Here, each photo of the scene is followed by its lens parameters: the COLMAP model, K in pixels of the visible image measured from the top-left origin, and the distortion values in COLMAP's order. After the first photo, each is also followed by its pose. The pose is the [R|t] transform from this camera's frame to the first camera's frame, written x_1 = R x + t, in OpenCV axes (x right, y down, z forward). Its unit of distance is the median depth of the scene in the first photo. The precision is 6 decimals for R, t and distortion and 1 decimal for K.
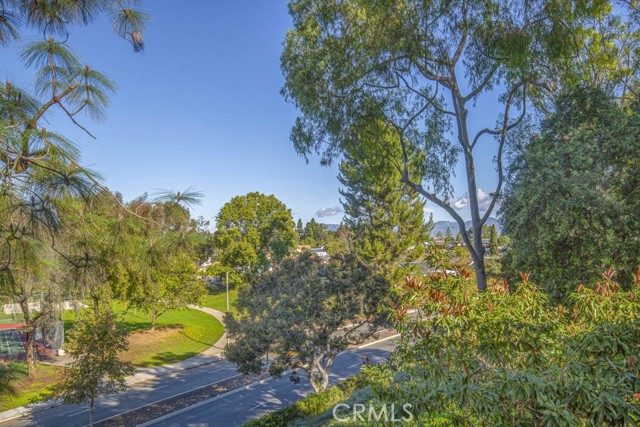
lens RADIAL K [[550.3, 0, 372.6], [0, 550.3, 237.8], [0, 0, 1]] dist [0.002259, 0.018032]
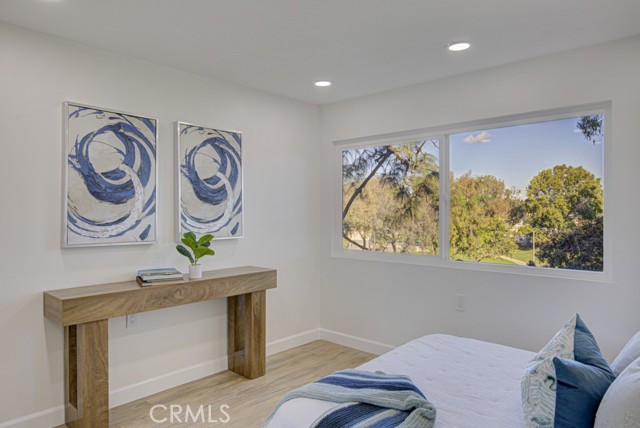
lens RADIAL K [[429.2, 0, 308.8], [0, 429.2, 212.7], [0, 0, 1]] dist [-0.008616, 0.000134]
pose [[0.731371, 0.020408, -0.681675, 0.012817], [-0.007026, 0.999725, 0.022392, 0.001071], [0.681944, -0.011587, 0.731313, -0.029334]]
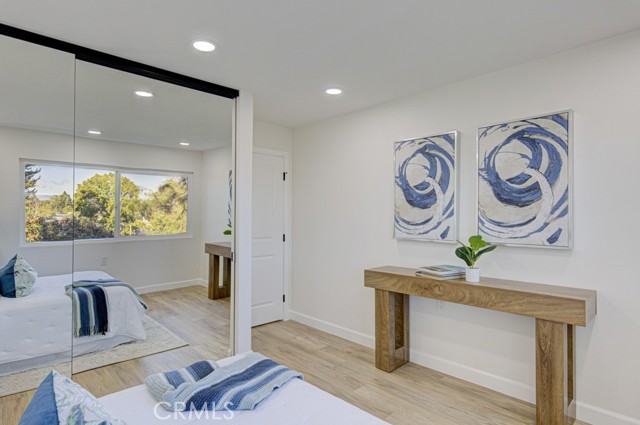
lens RADIAL K [[349.0, 0, 315.8], [0, 349.0, 211.9], [0, 0, 1]] dist [-0.004240, -0.000835]
pose [[-0.734739, 0.020220, -0.678048, 0.002425], [0.027545, 0.999621, -0.000038, 0.001947], [0.677790, -0.018704, -0.735017, 0.131996]]
